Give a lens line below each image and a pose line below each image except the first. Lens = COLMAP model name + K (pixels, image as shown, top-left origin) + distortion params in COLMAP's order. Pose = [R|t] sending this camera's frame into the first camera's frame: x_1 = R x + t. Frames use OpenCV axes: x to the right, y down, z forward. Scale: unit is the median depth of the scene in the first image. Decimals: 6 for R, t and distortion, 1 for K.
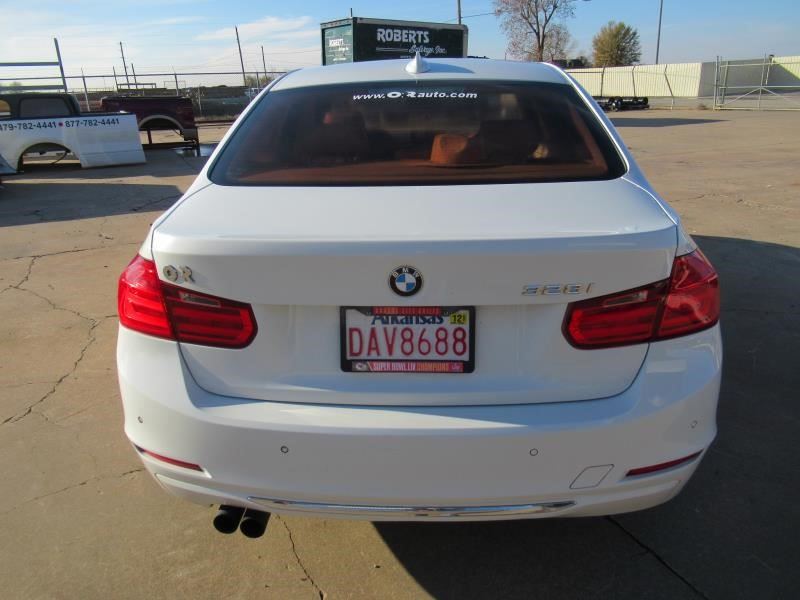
lens RADIAL K [[599.6, 0, 404.3], [0, 599.6, 300.7], [0, 0, 1]] dist [-0.000172, -0.005524]
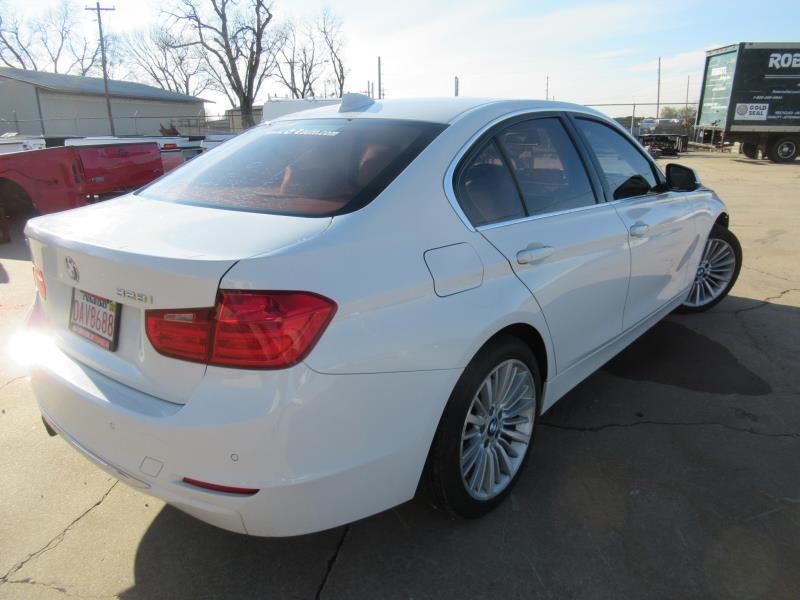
lens RADIAL K [[599.6, 0, 404.3], [0, 599.6, 300.7], [0, 0, 1]] dist [-0.000172, -0.005524]
pose [[0.784566, 0.186891, -0.591208, 0.116850], [-0.213692, 0.976578, 0.025132, -0.012979], [0.582058, 0.106619, 0.806127, 0.030692]]
